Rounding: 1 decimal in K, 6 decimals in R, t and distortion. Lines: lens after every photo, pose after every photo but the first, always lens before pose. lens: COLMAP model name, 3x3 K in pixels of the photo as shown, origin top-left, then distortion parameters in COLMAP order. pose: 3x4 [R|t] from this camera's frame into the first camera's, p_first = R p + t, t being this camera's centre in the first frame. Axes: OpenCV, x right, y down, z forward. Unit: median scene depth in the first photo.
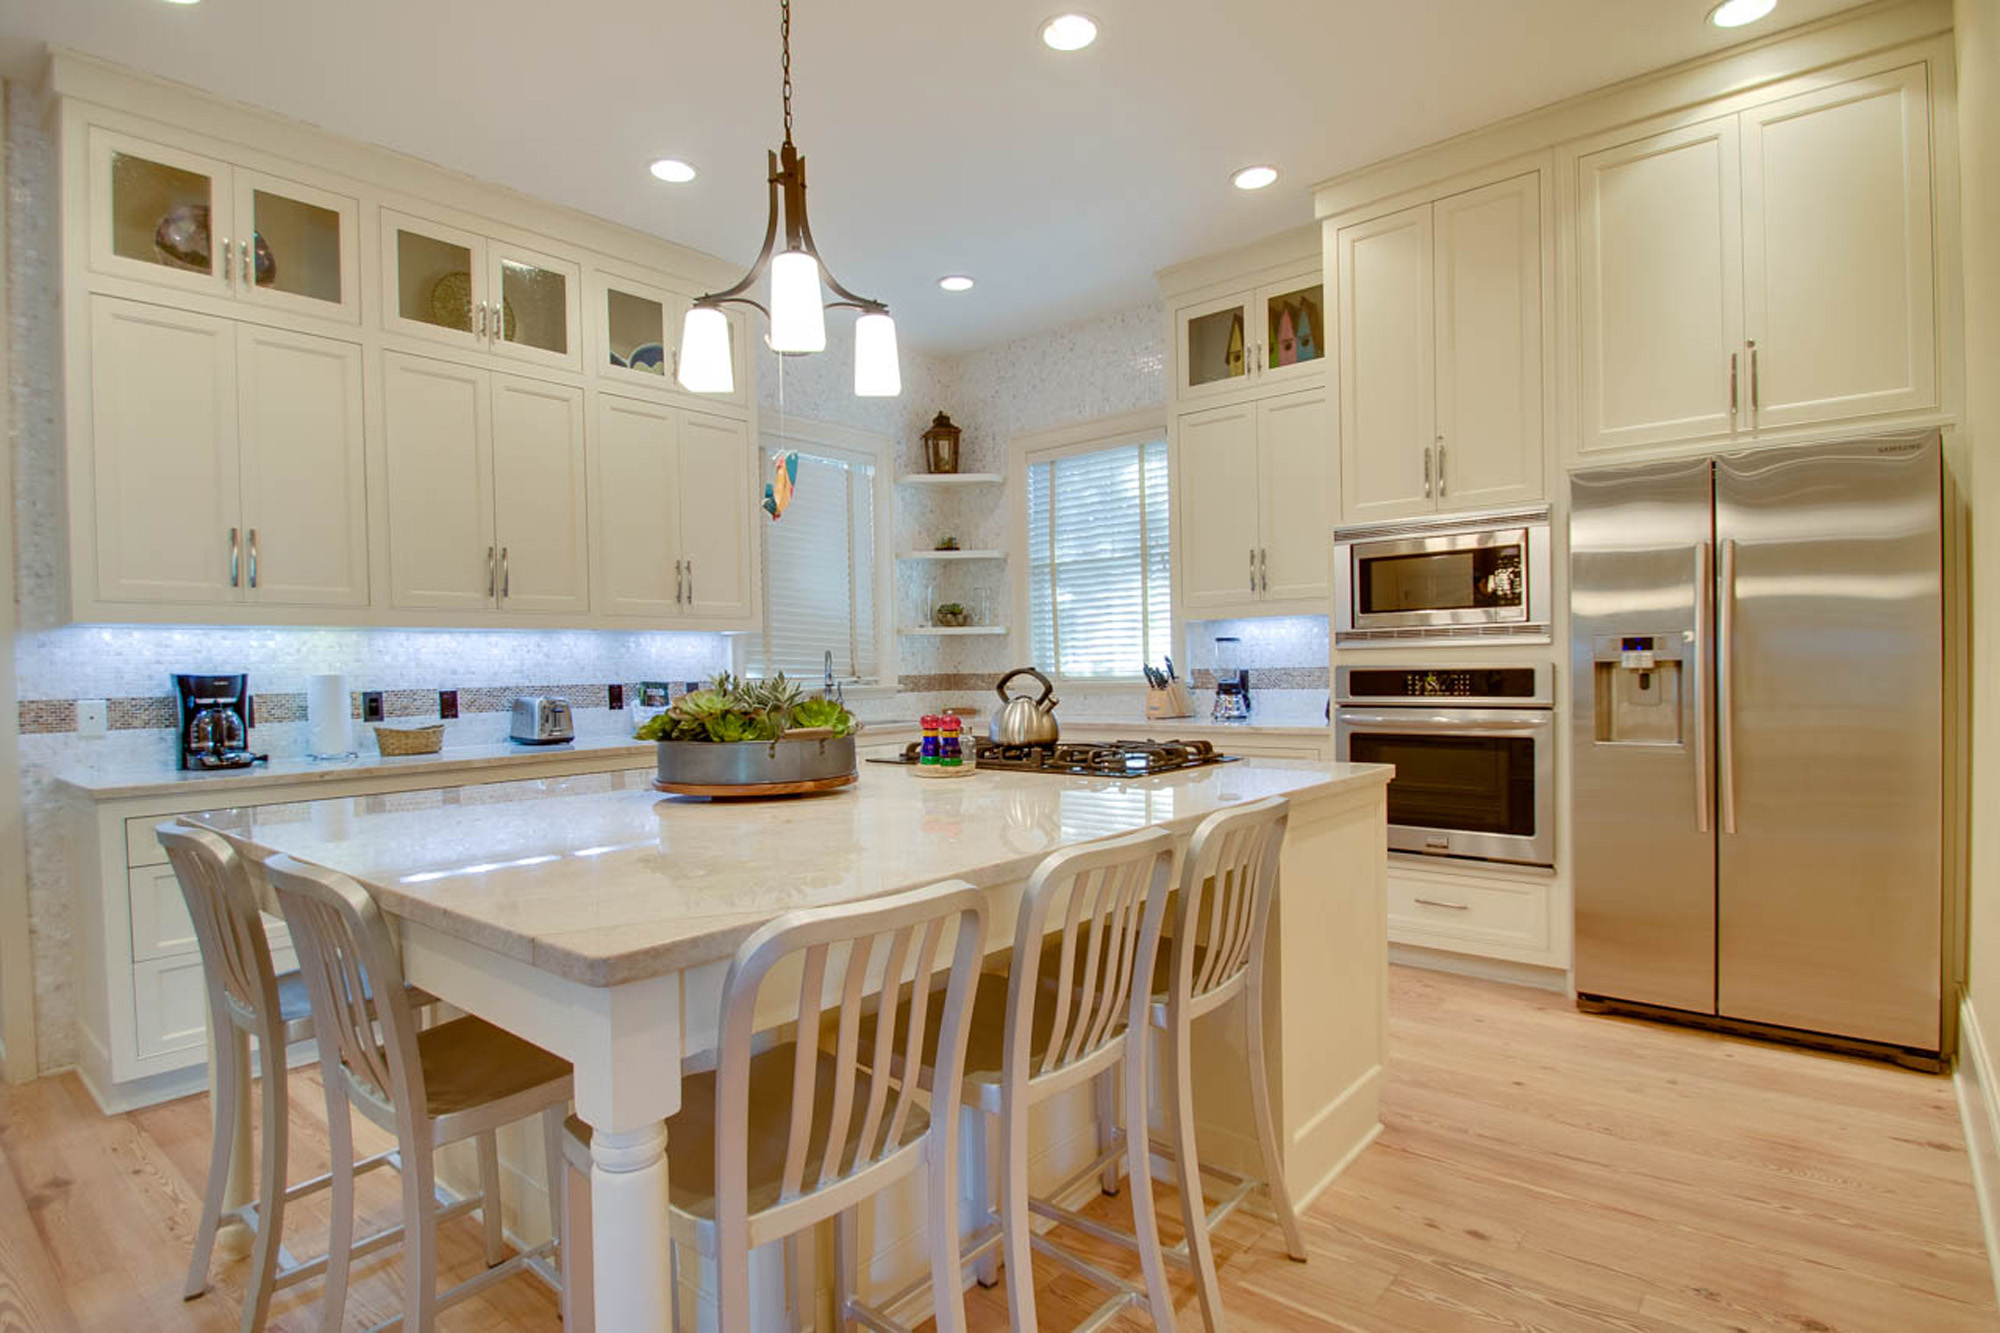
lens RADIAL K [[1006.1, 0, 991.6], [0, 1006.1, 682.0], [0, 0, 1]] dist [-0.002176, -0.014741]
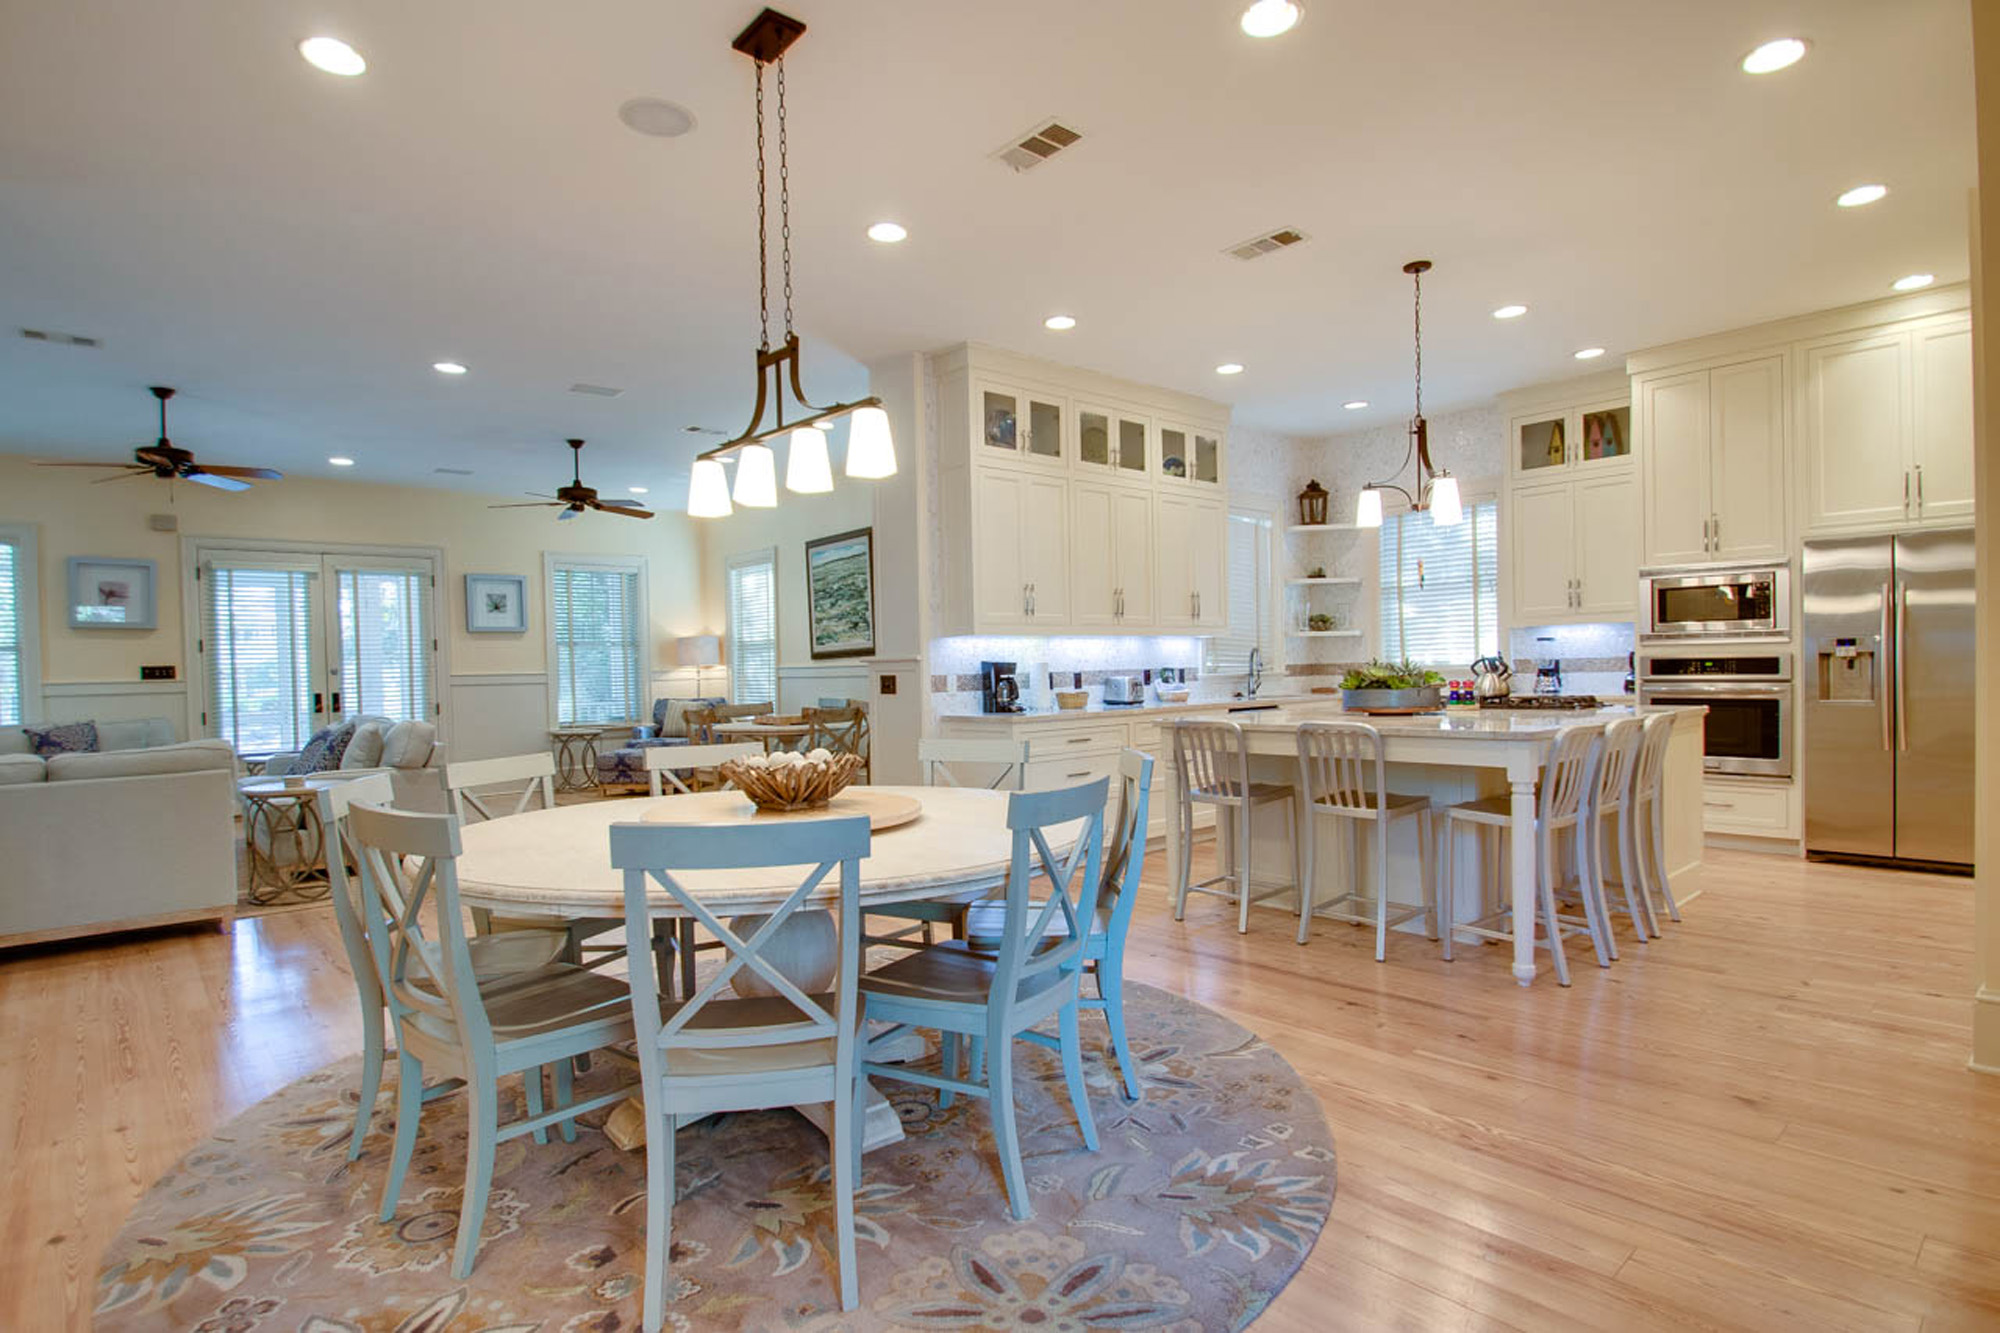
lens RADIAL K [[1006.1, 0, 999.8], [0, 1006.1, 682.8], [0, 0, 1]] dist [-0.002176, -0.014741]
pose [[0.990325, 0.000382, -0.138769, -0.454788], [0.000174, 0.999992, 0.003994, 0.020192], [0.138770, -0.003980, 0.990317, -0.731902]]
